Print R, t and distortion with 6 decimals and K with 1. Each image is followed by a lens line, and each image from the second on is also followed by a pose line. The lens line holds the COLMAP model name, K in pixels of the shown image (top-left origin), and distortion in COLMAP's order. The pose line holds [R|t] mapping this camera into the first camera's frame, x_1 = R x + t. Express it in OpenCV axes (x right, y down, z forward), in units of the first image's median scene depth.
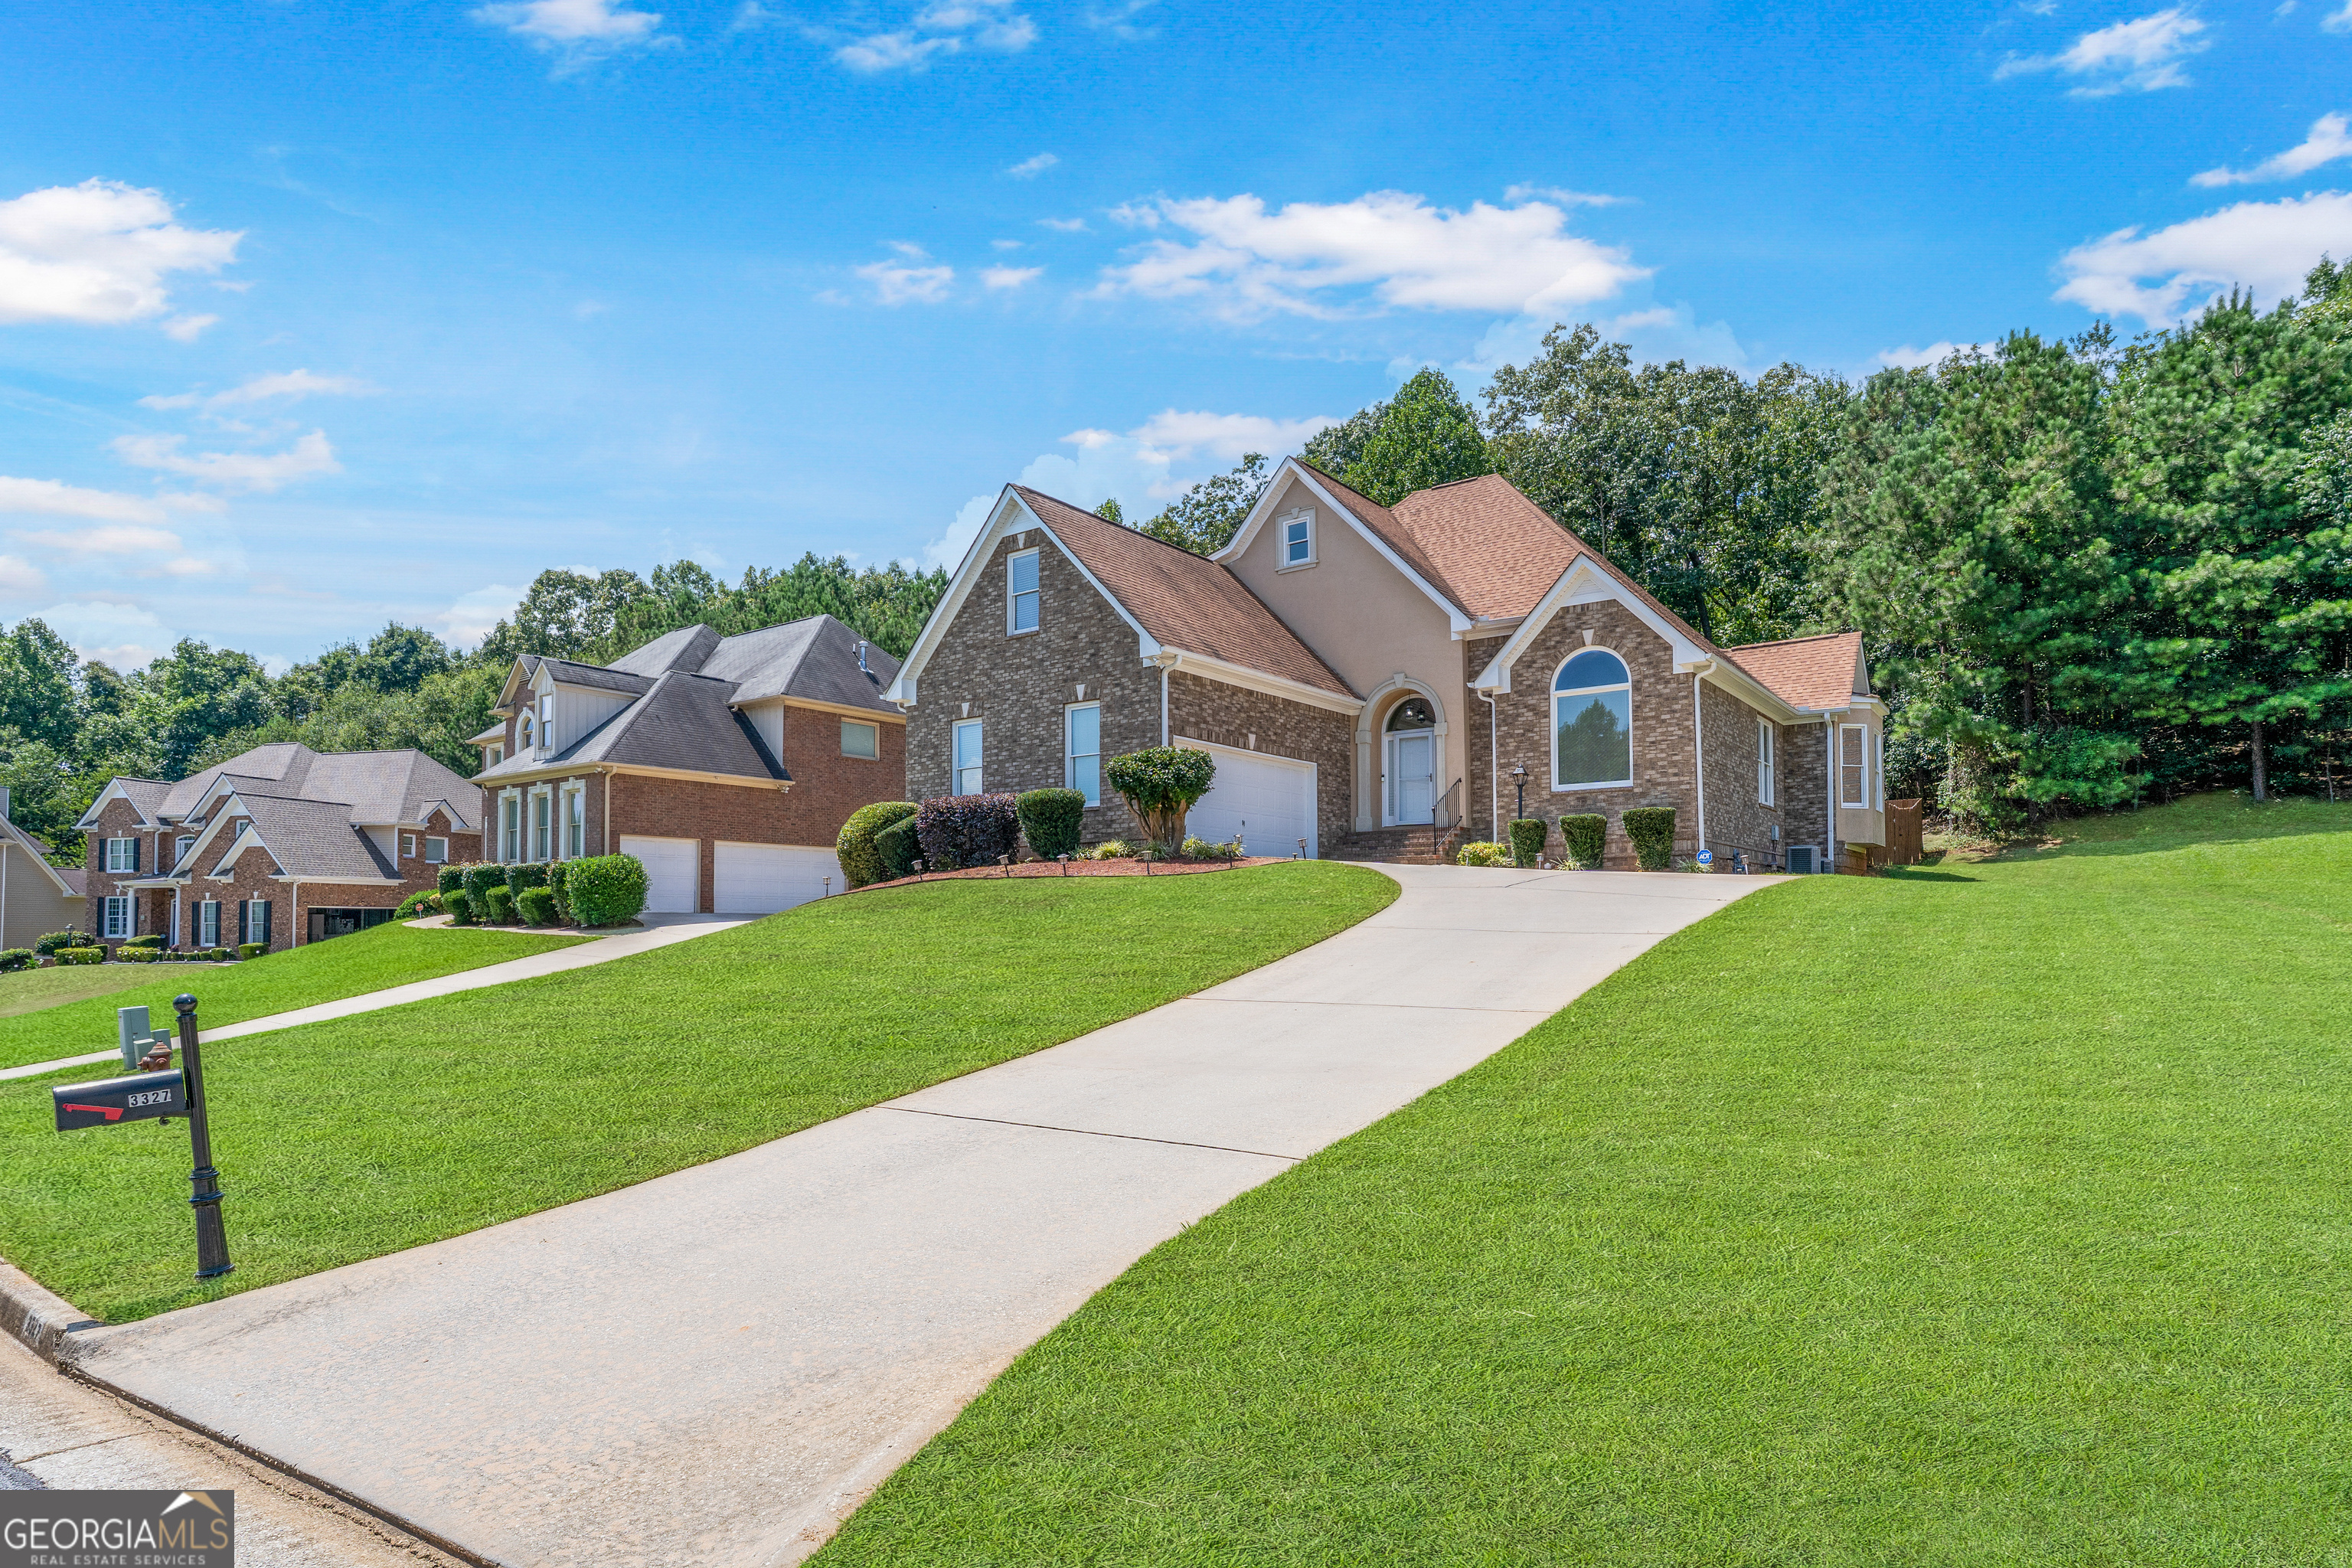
lens RADIAL K [[1224.8, 0, 1165.5], [0, 1224.8, 891.2], [0, 0, 1]] dist [-0.036891, -0.000635]
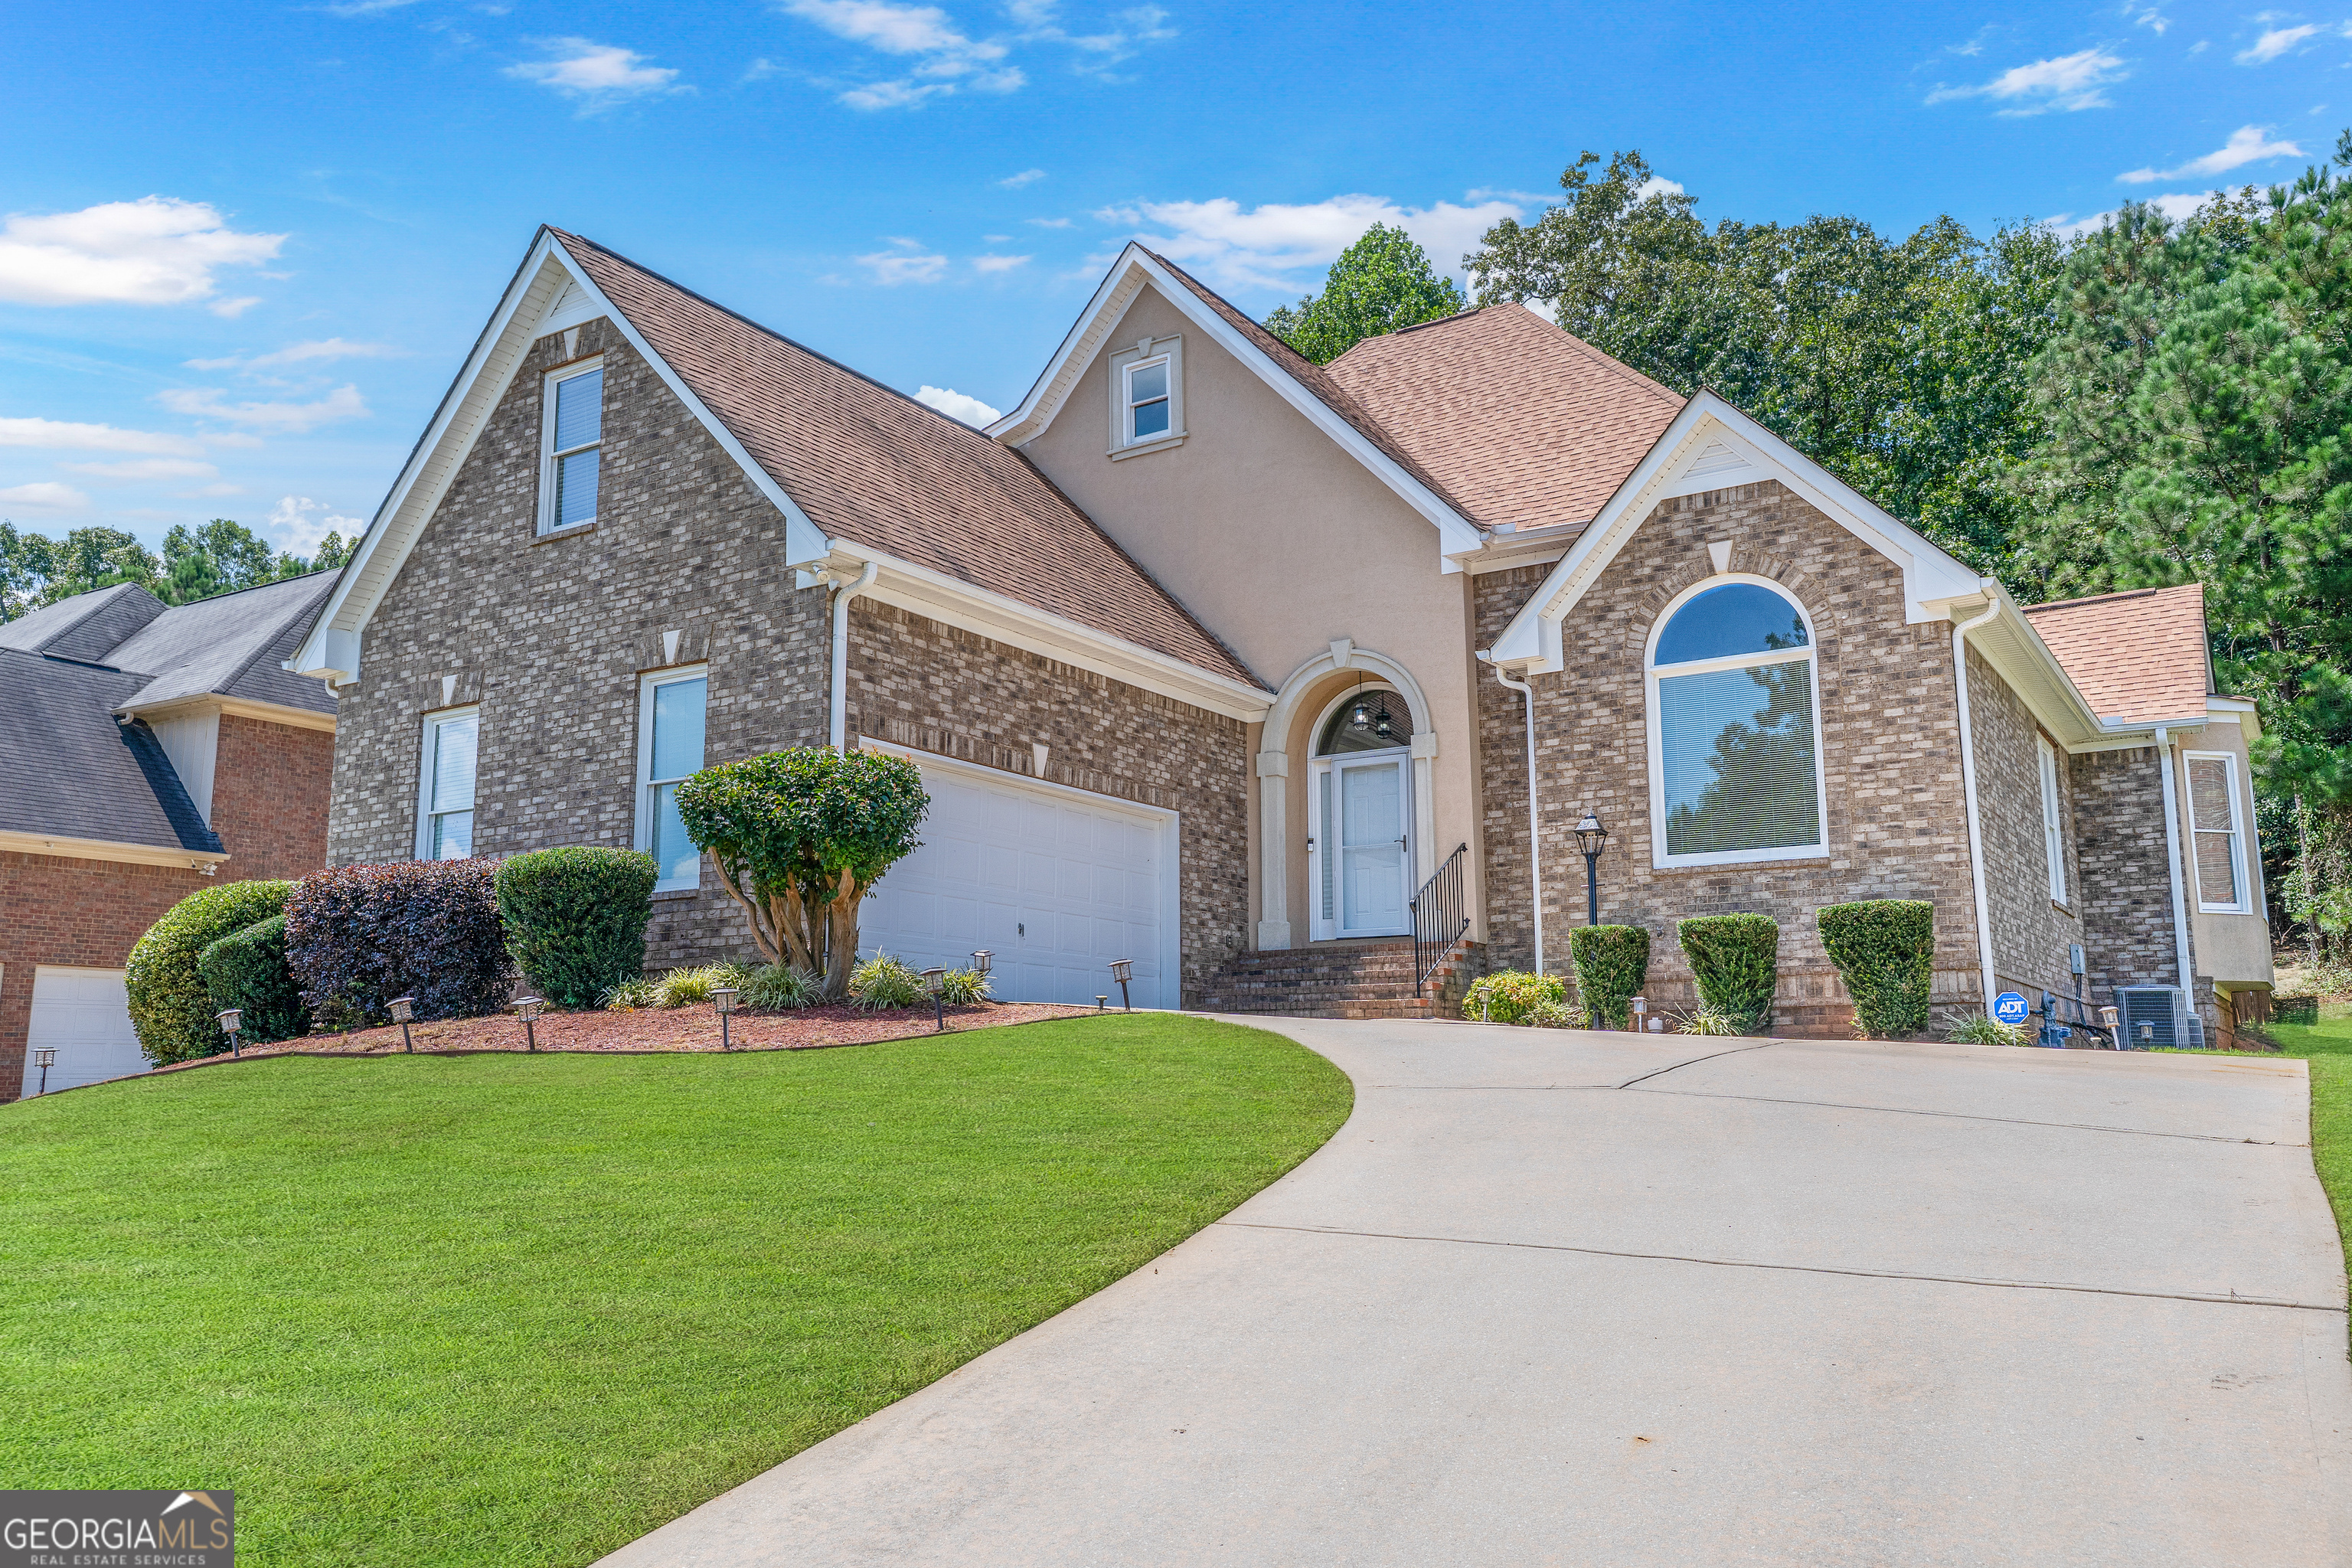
lens RADIAL K [[1820.8, 0, 1169.2], [0, 1820.8, 782.4], [0, 0, 1]] dist [0.051431, 0.018100]
pose [[0.995502, 0.015663, 0.093437, 0.050873], [-0.002099, 0.989643, -0.143534, -0.010017], [-0.094718, 0.142693, 0.985225, 0.270659]]
